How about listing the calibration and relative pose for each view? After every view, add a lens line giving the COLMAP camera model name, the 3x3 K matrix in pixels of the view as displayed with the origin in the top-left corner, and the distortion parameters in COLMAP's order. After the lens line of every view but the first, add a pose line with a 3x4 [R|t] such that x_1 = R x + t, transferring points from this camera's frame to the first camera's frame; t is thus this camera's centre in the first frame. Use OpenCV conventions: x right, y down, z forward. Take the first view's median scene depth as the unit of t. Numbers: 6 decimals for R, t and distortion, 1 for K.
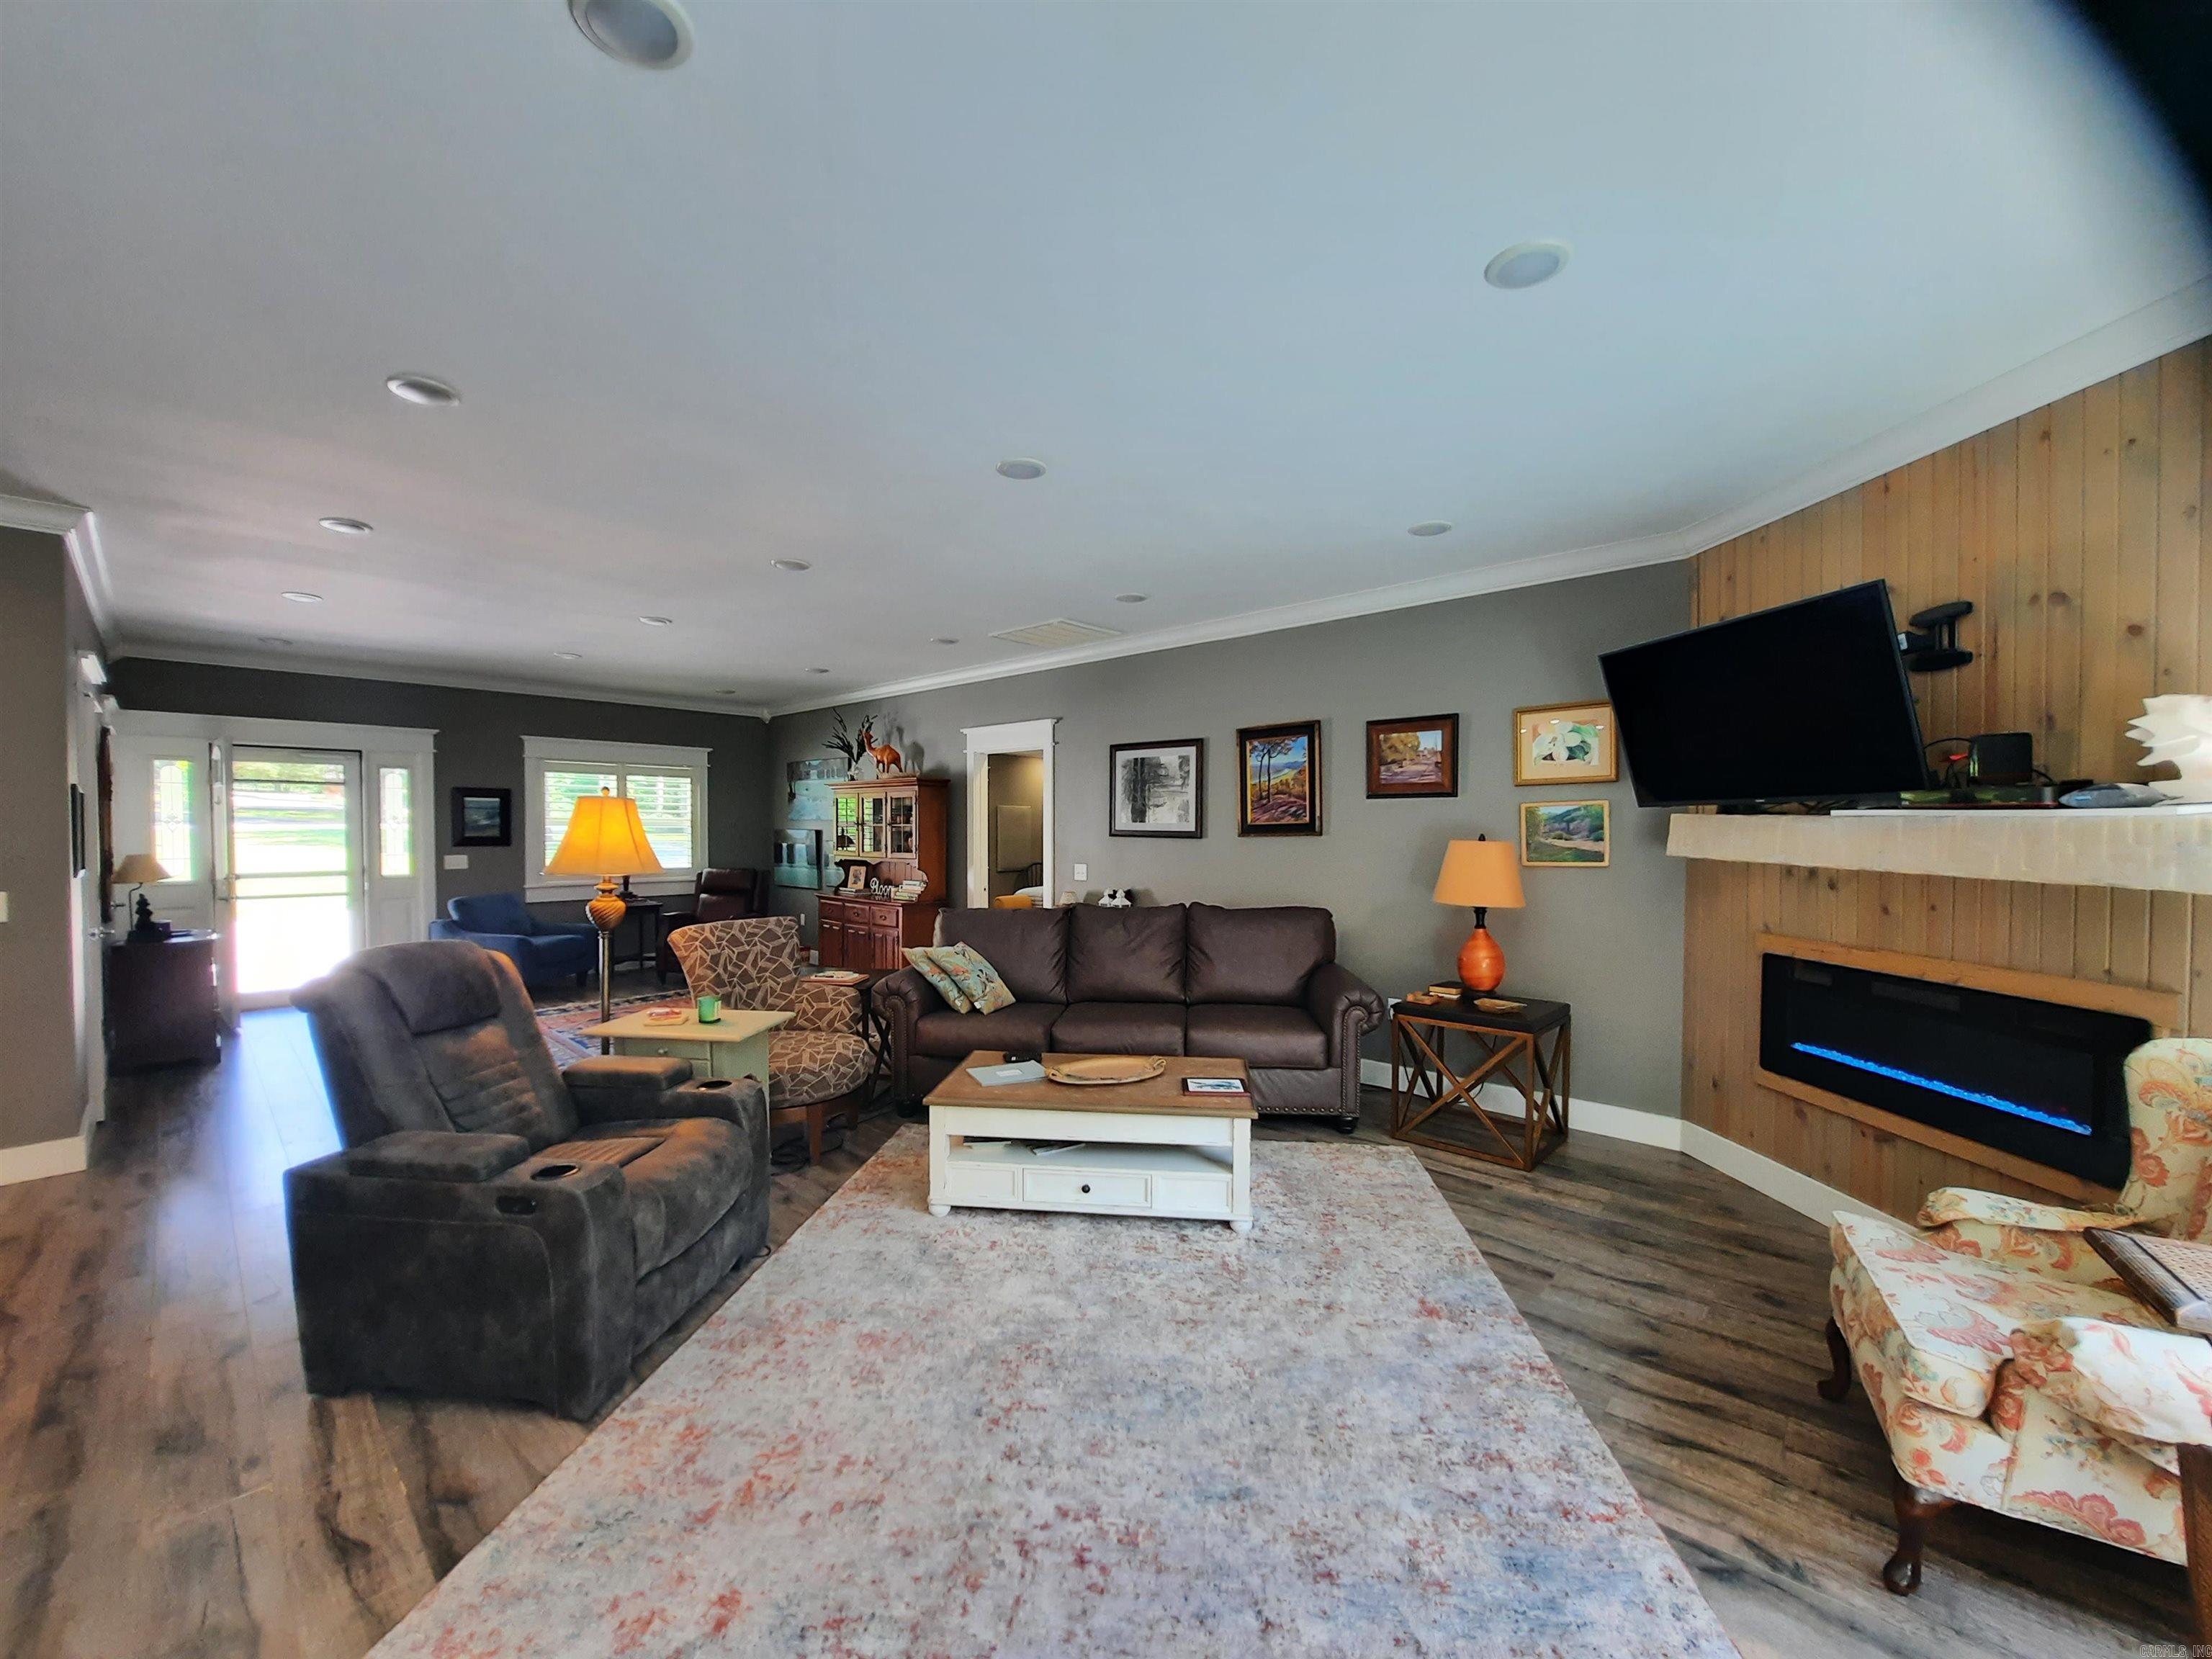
lens RADIAL K [[881.6, 0, 1099.7], [0, 881.6, 849.7], [0, 0, 1]] dist [-0.016323, 0.000962]
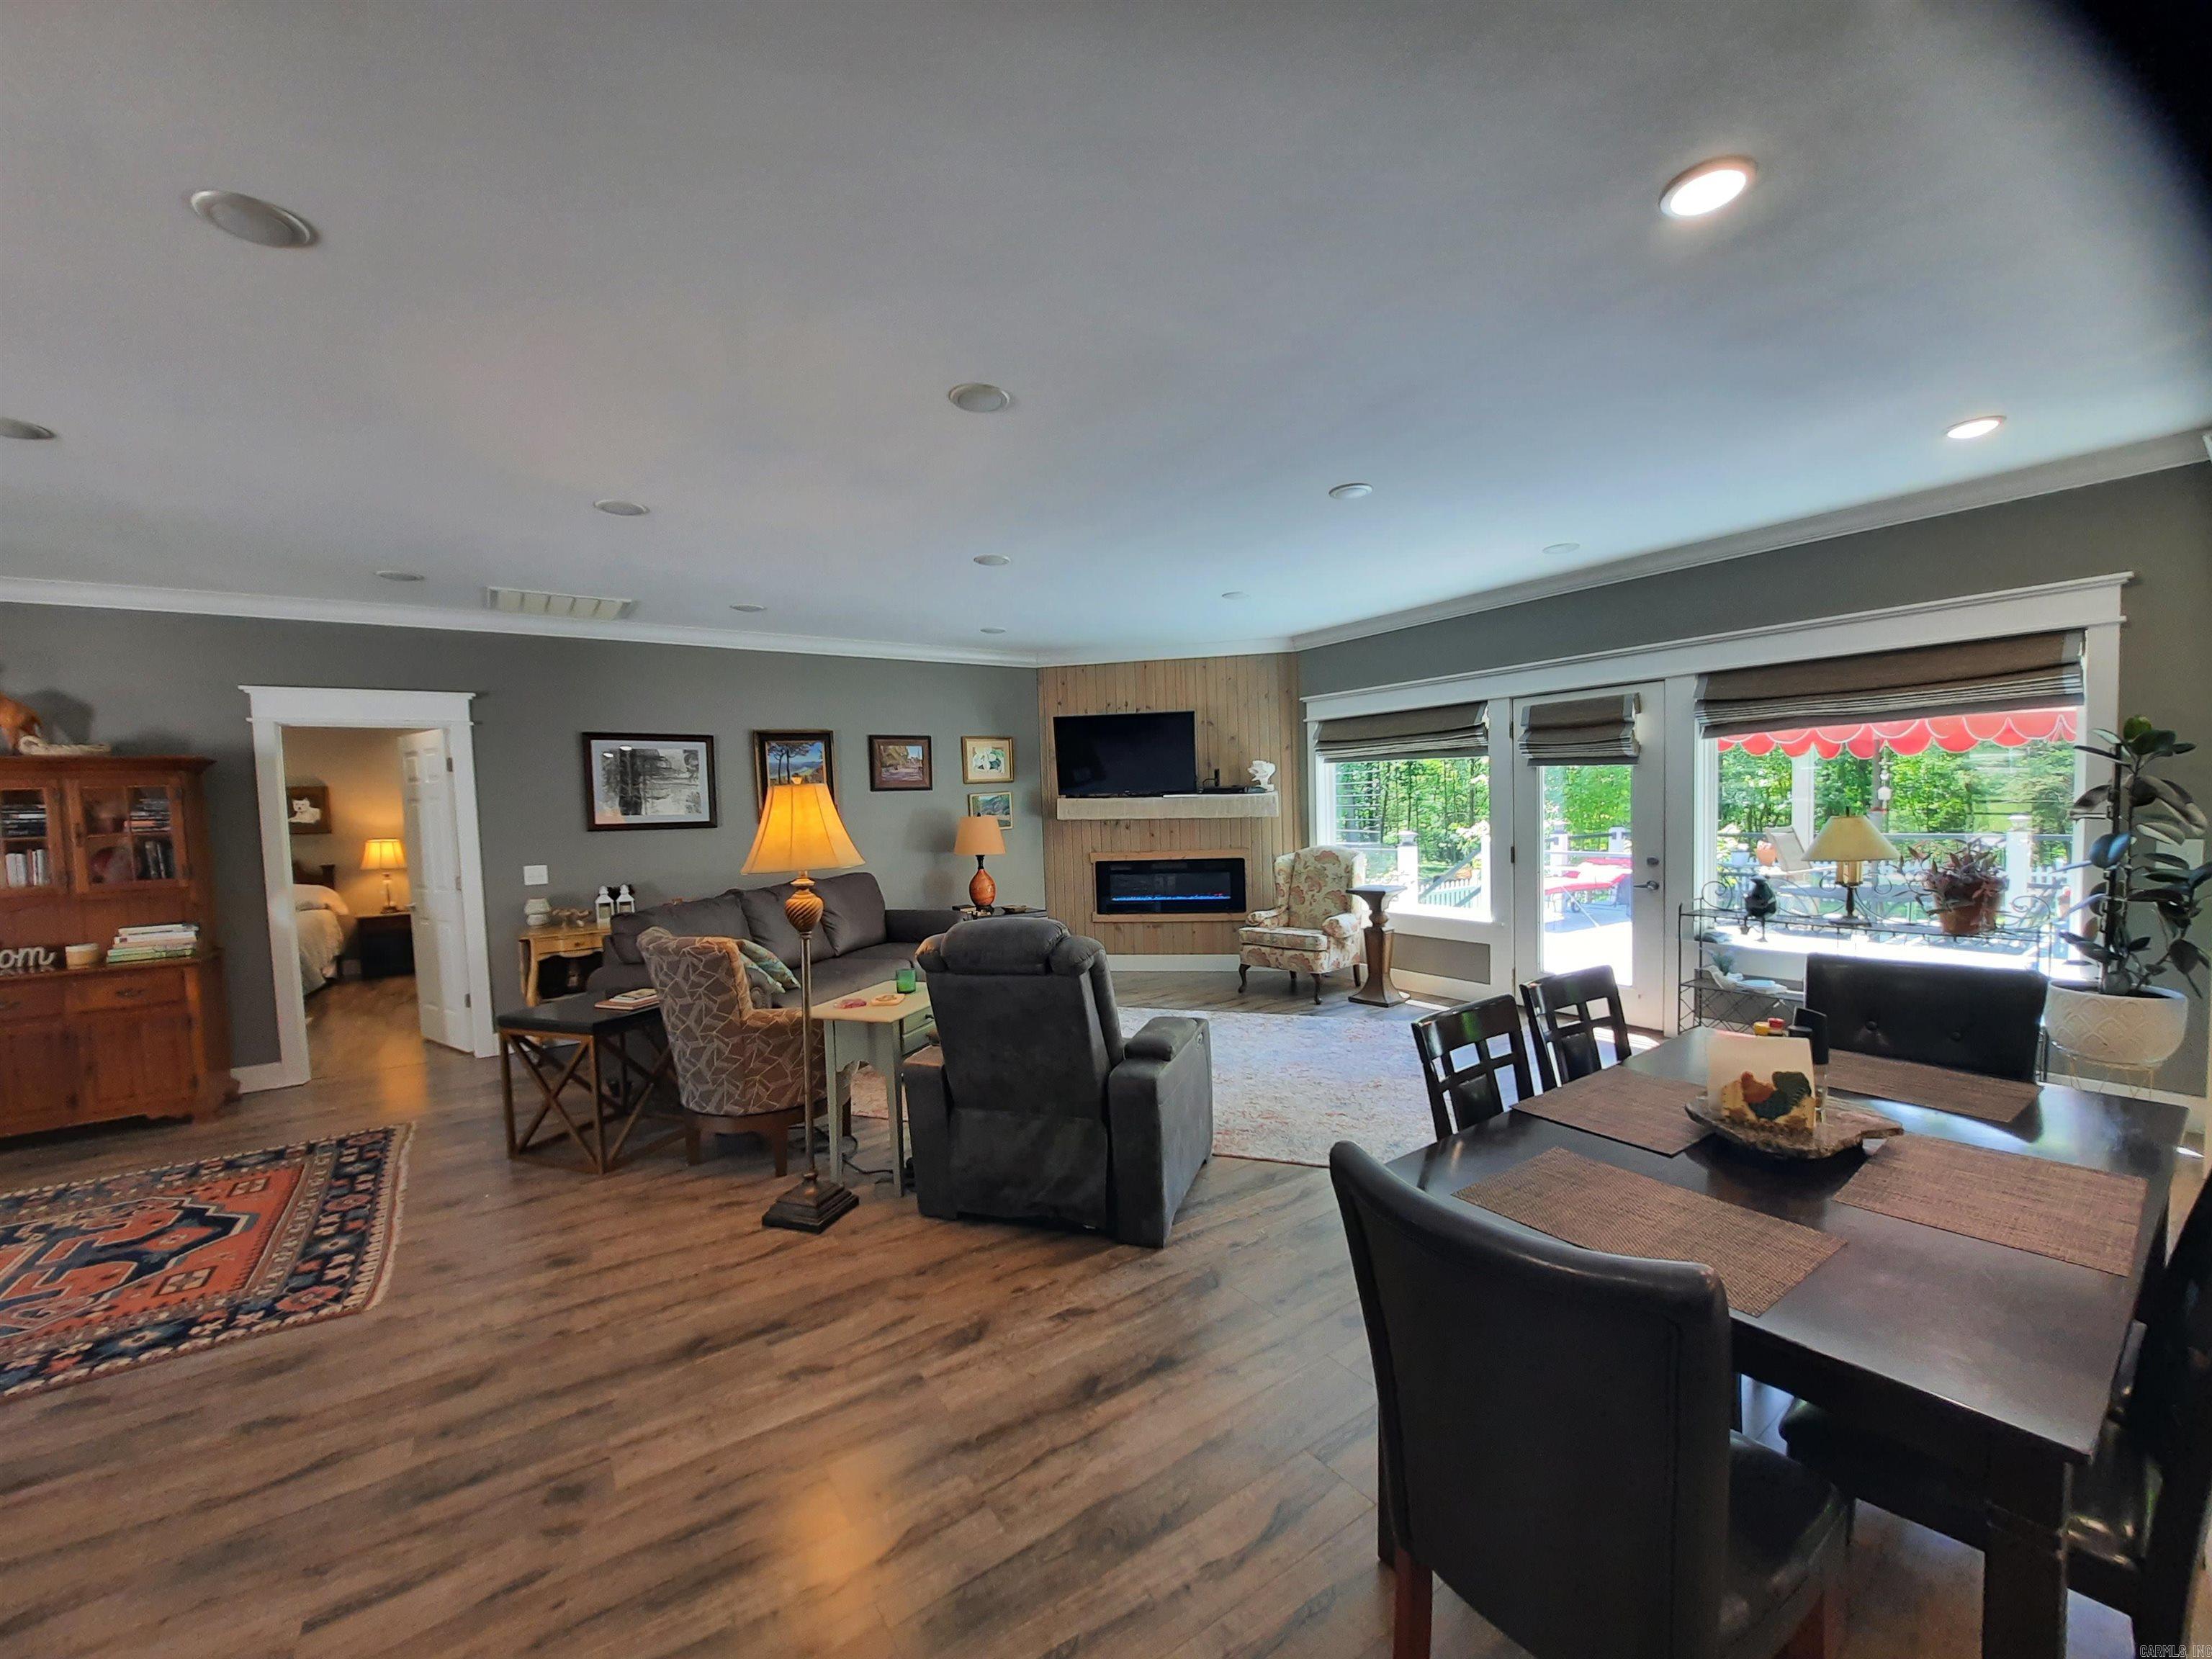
lens RADIAL K [[881.6, 0, 1099.7], [0, 881.6, 849.7], [0, 0, 1]] dist [-0.016323, 0.000962]
pose [[0.222022, -0.060778, 0.973145, -0.974524], [0.057571, 0.997131, 0.049142, -0.013520], [-0.973340, 0.045114, 0.224884, 0.346268]]
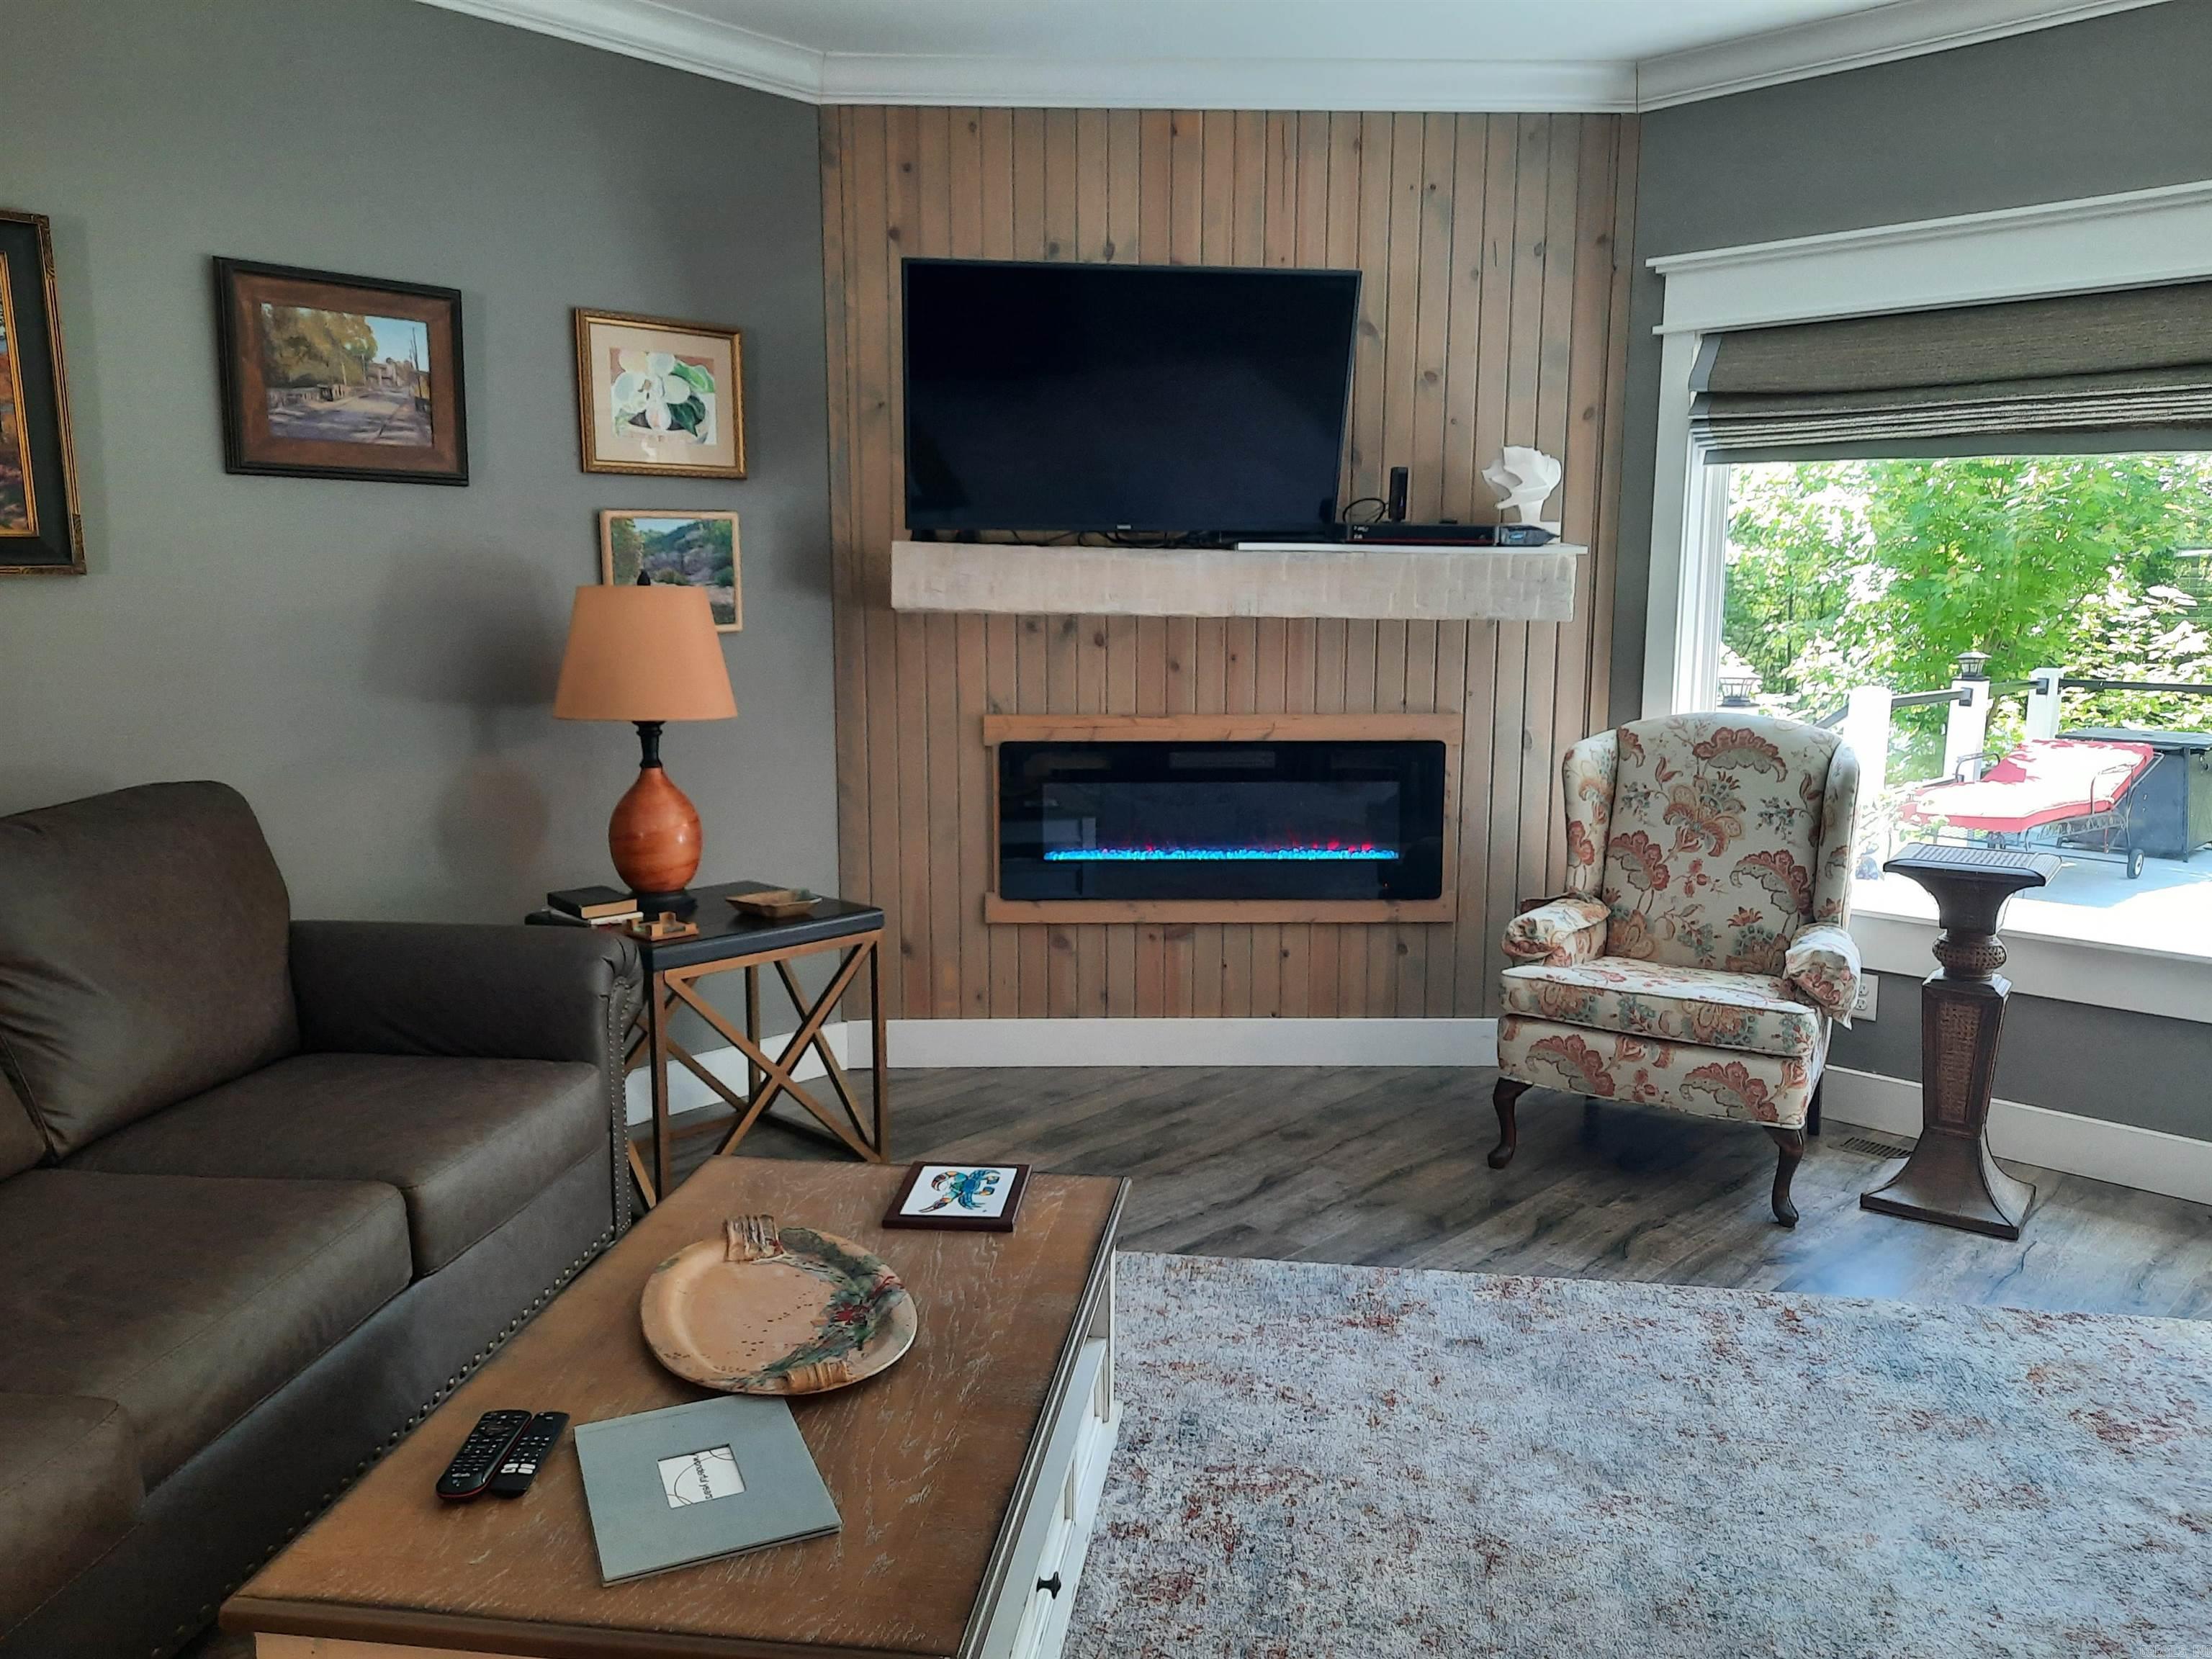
lens RADIAL K [[1622.2, 0, 1108.4], [0, 1622.2, 823.7], [0, 0, 1]] dist [0.068725, -0.083446]
pose [[0.019611, -0.145787, 0.989122, -0.398831], [0.021228, 0.989150, 0.145370, -0.004855], [-0.999582, 0.018146, 0.022493, 0.620199]]
